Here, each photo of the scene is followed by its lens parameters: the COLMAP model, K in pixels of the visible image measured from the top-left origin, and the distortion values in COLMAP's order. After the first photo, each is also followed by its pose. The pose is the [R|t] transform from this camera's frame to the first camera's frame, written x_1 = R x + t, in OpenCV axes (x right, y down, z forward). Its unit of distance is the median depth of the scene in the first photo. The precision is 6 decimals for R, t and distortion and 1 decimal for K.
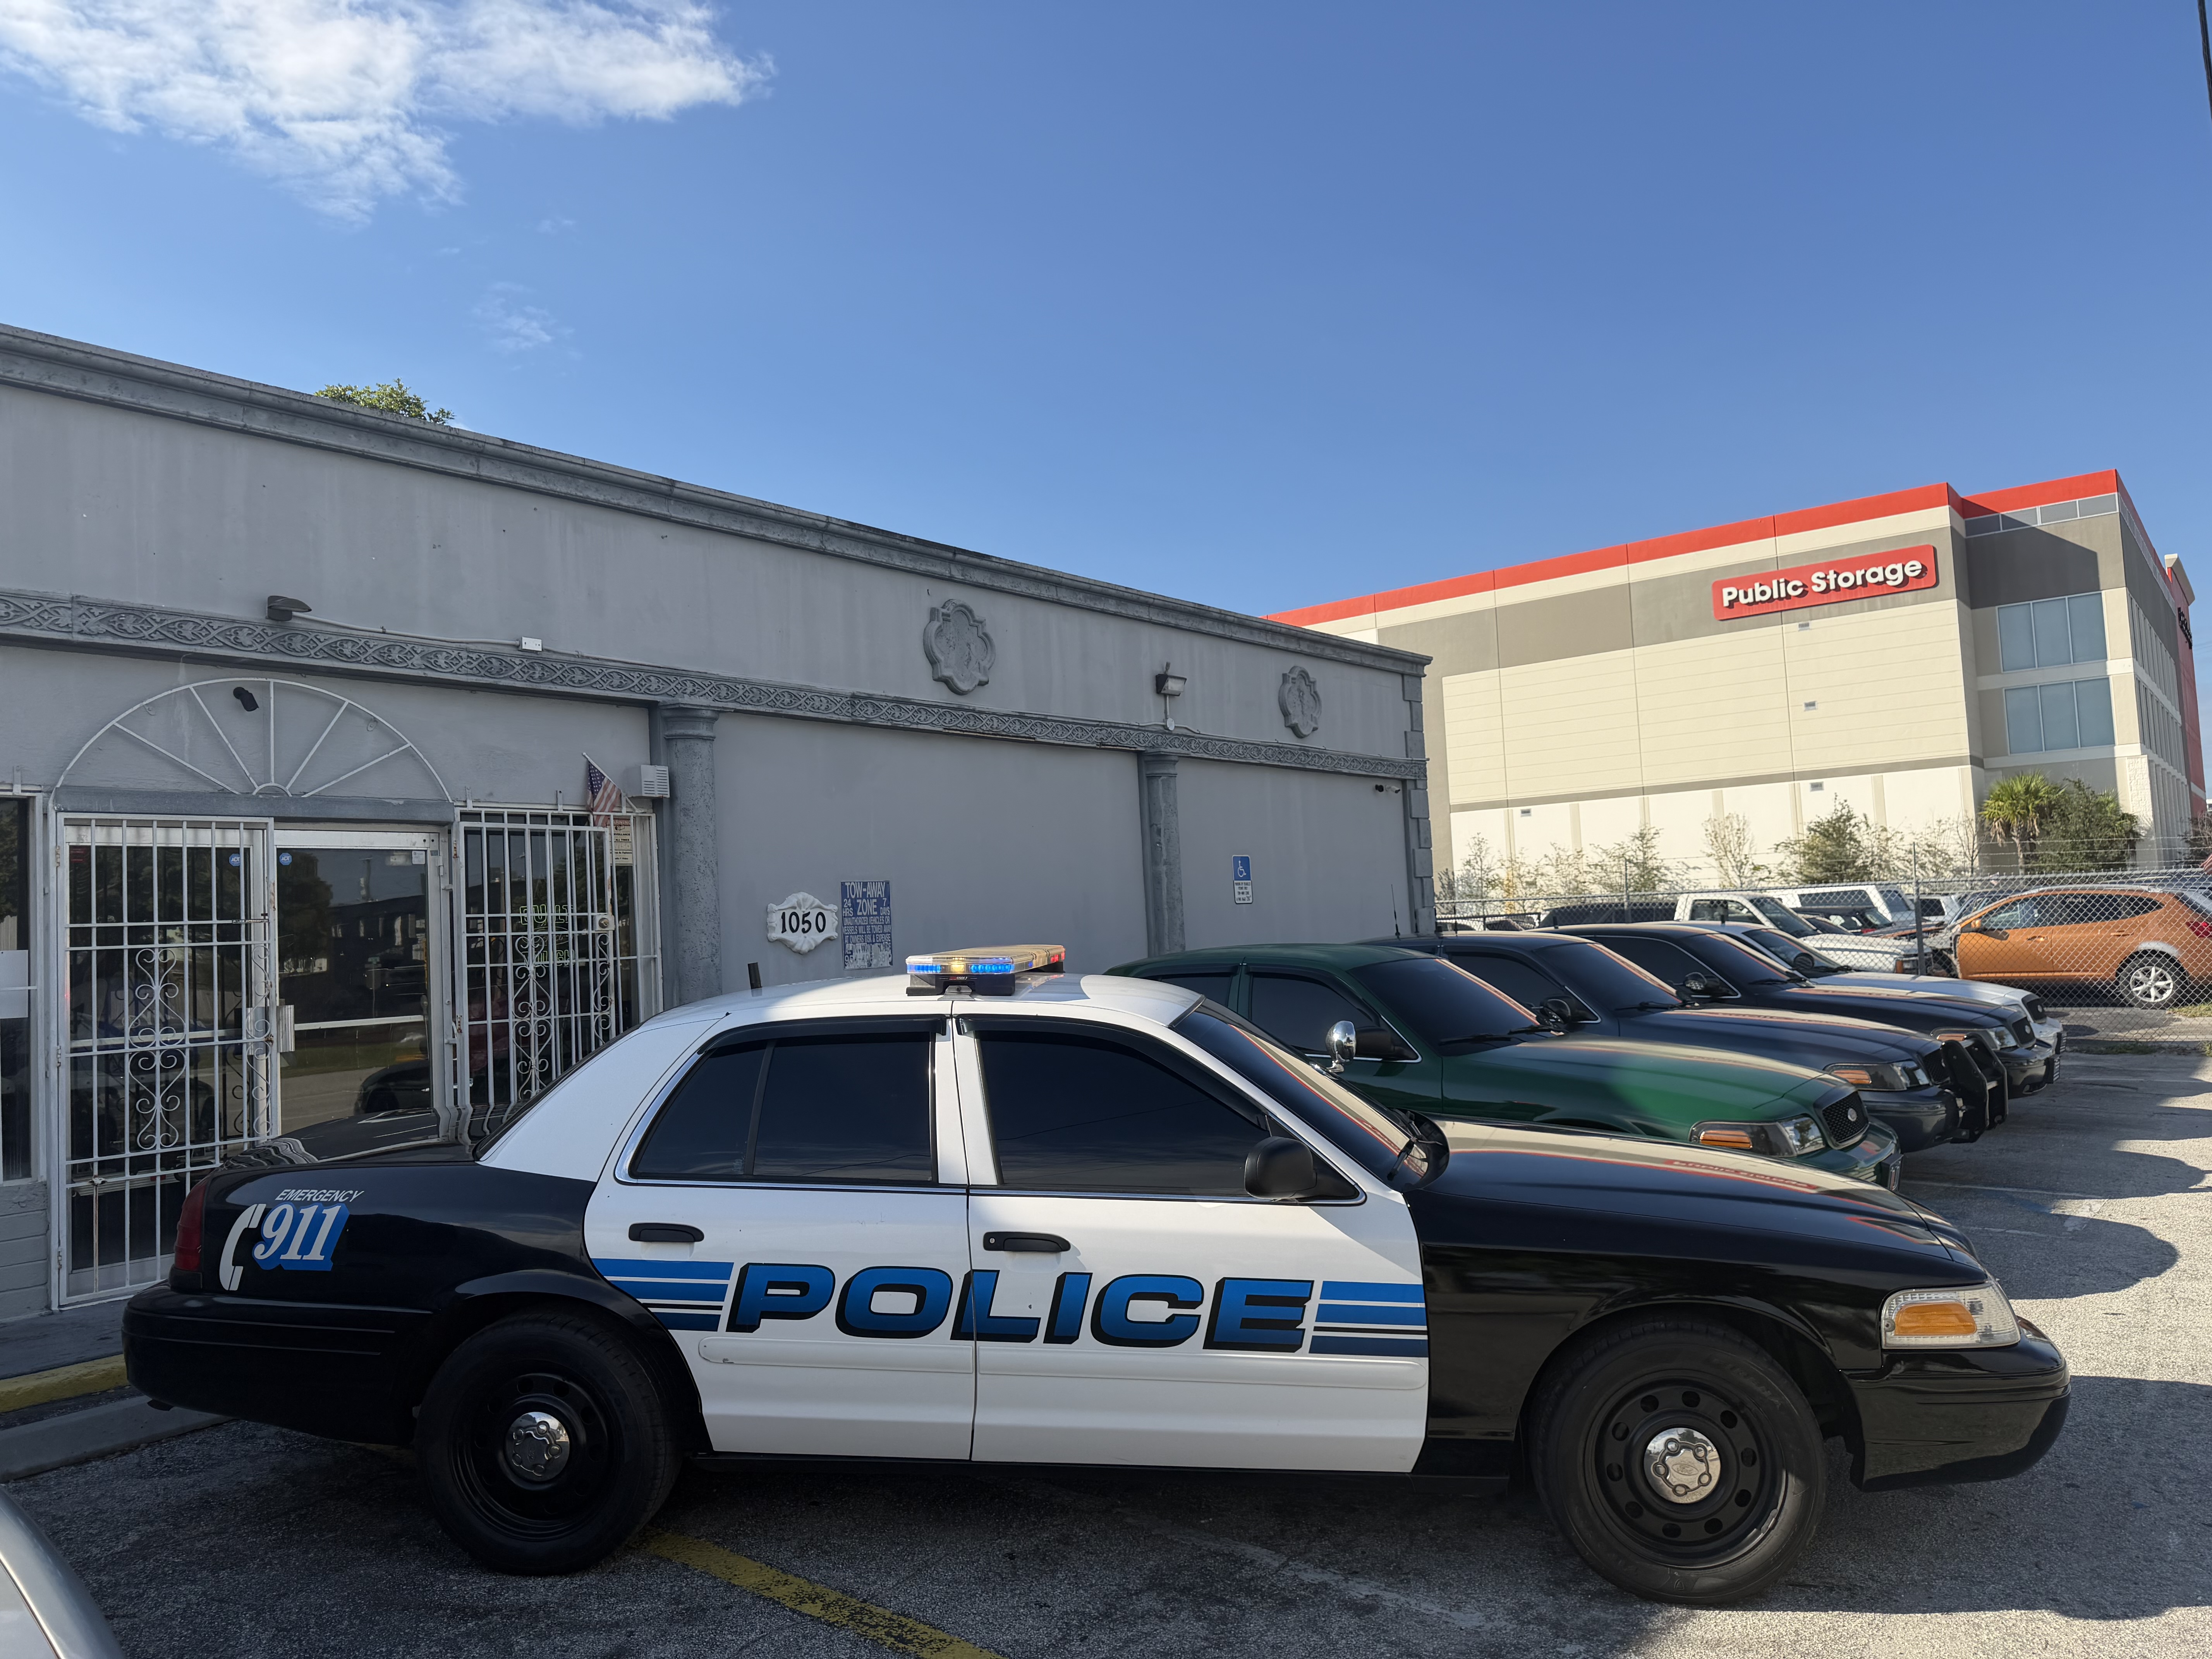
lens RADIAL K [[1560.8, 0, 1107.8], [0, 1560.8, 842.9], [0, 0, 1]] dist [-0.000902, -0.001767]
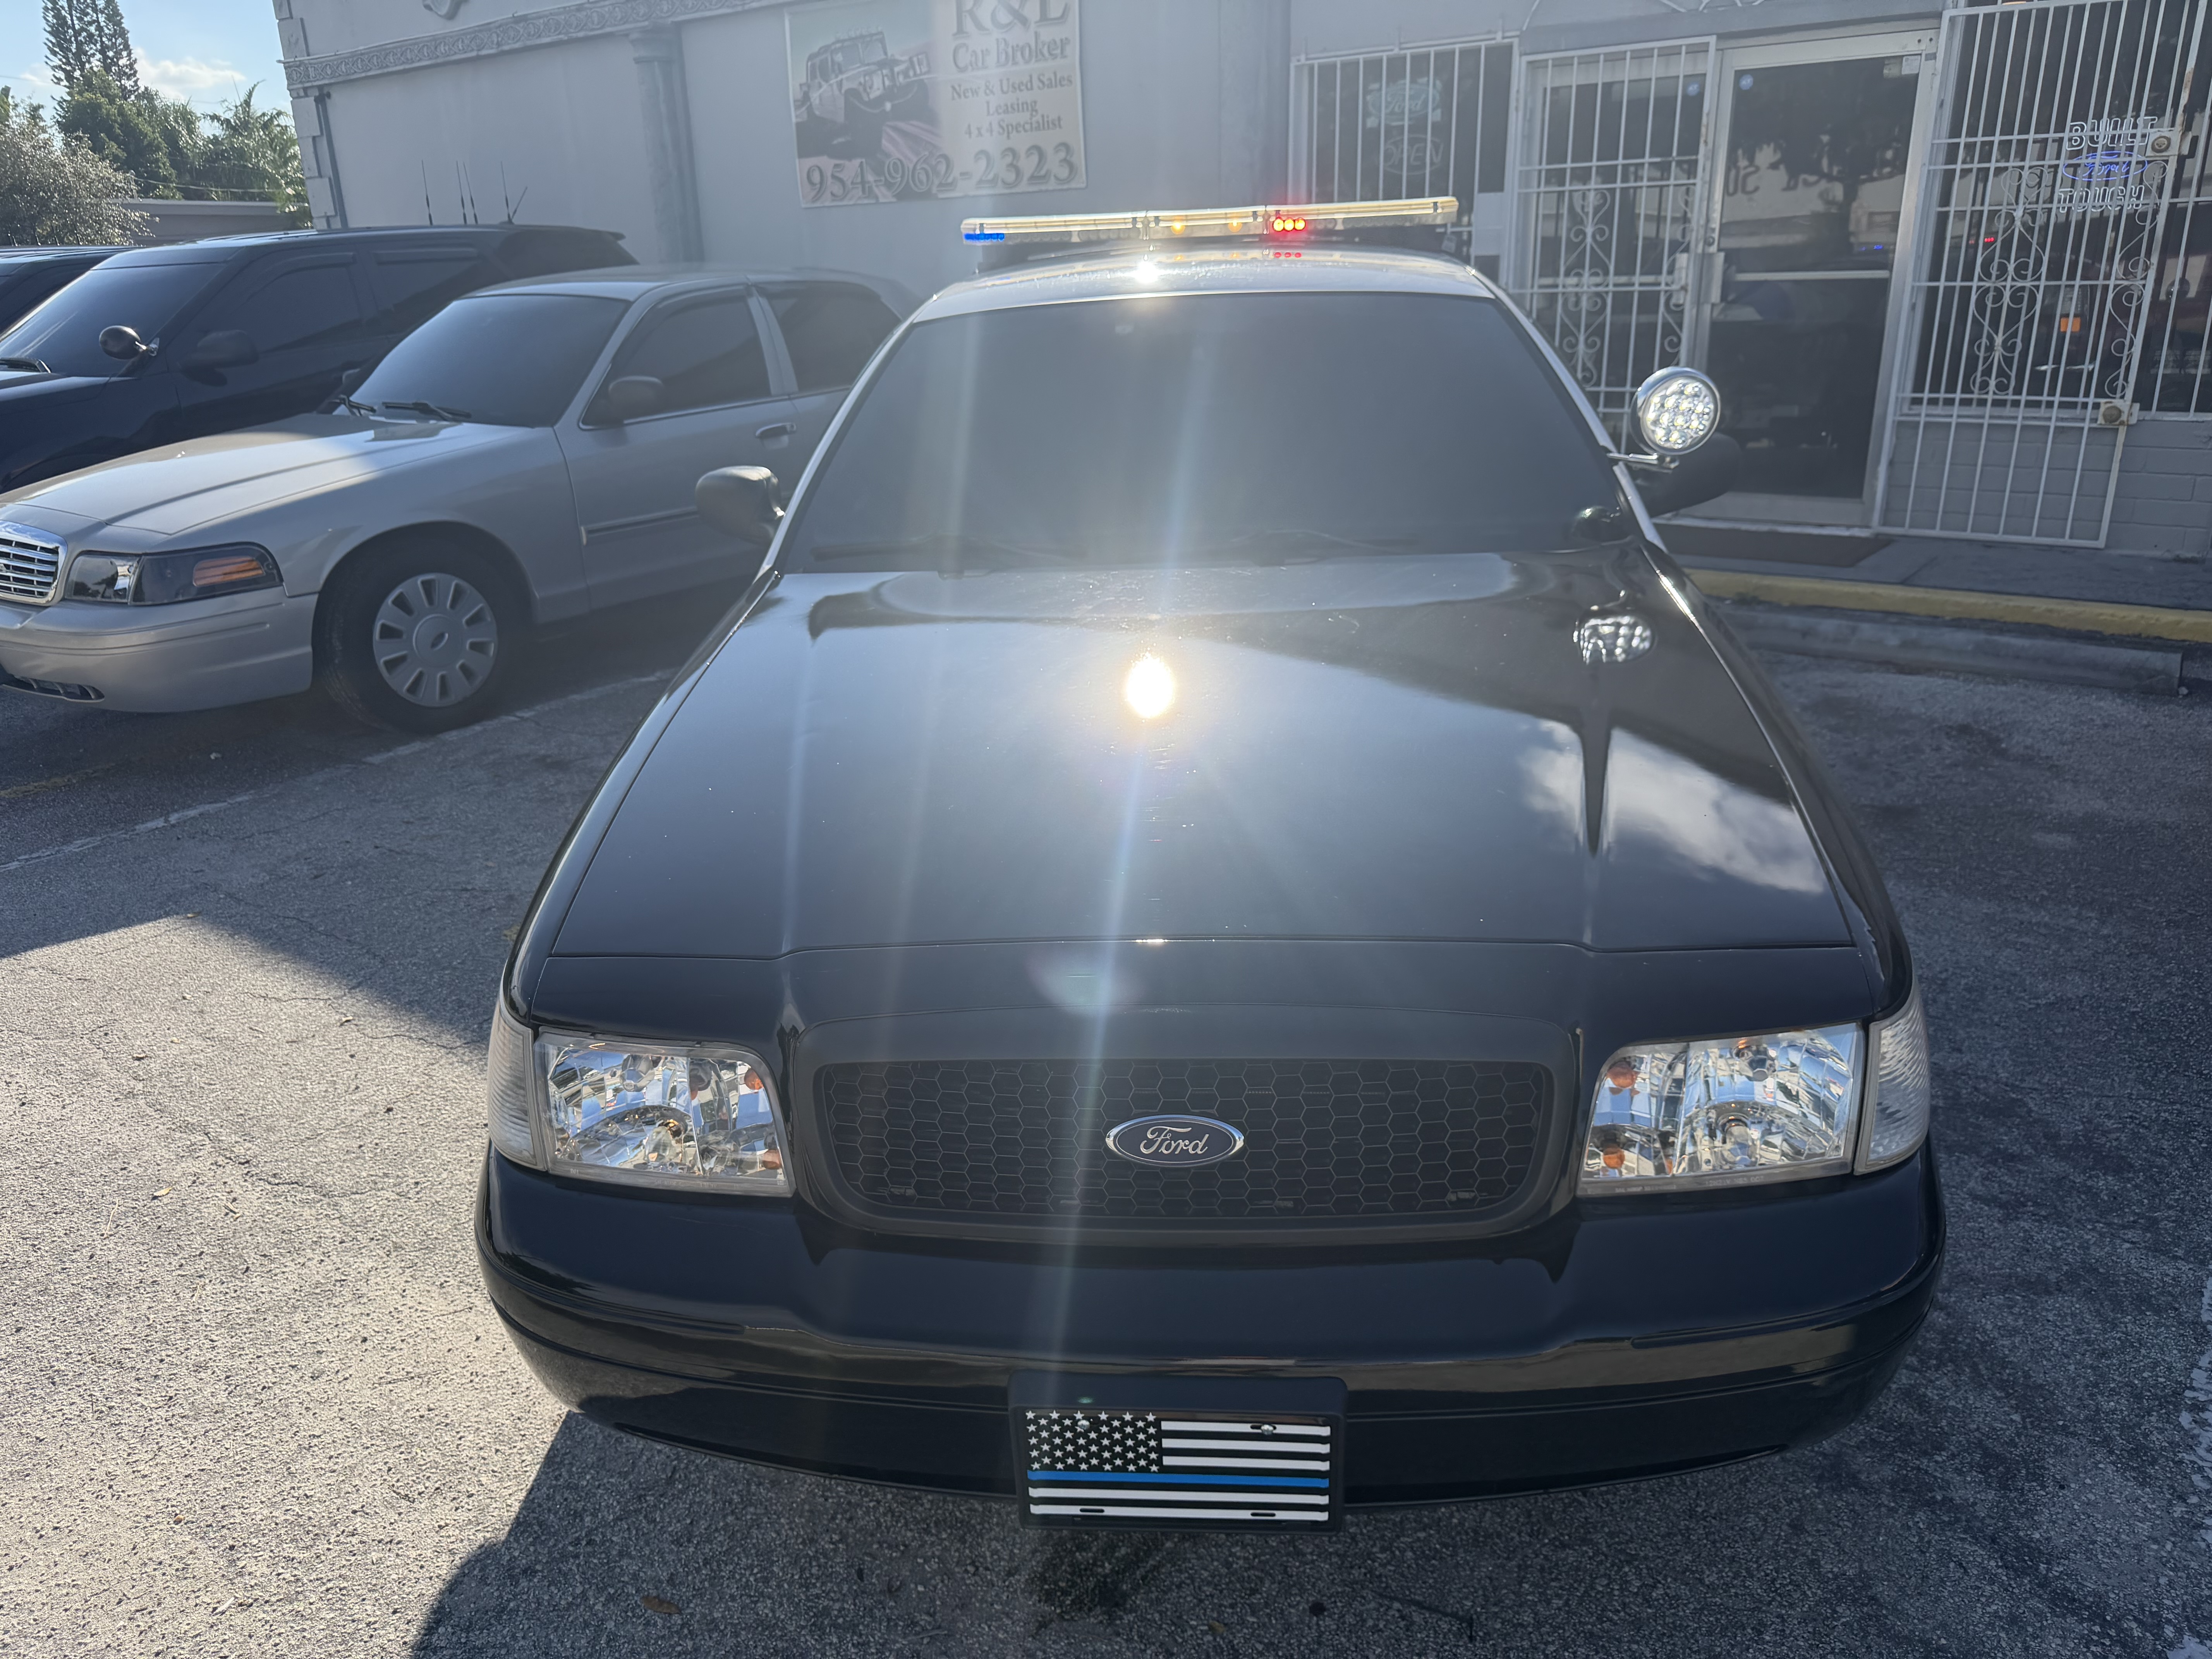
lens RADIAL K [[1560.8, 0, 1107.8], [0, 1560.8, 842.9], [0, 0, 1]] dist [-0.000902, -0.001767]
pose [[0.069254, 0.388306, -0.918924, 0.500031], [0.086045, 0.915378, 0.393292, 0.028731], [0.993881, -0.106306, 0.029982, 0.592003]]
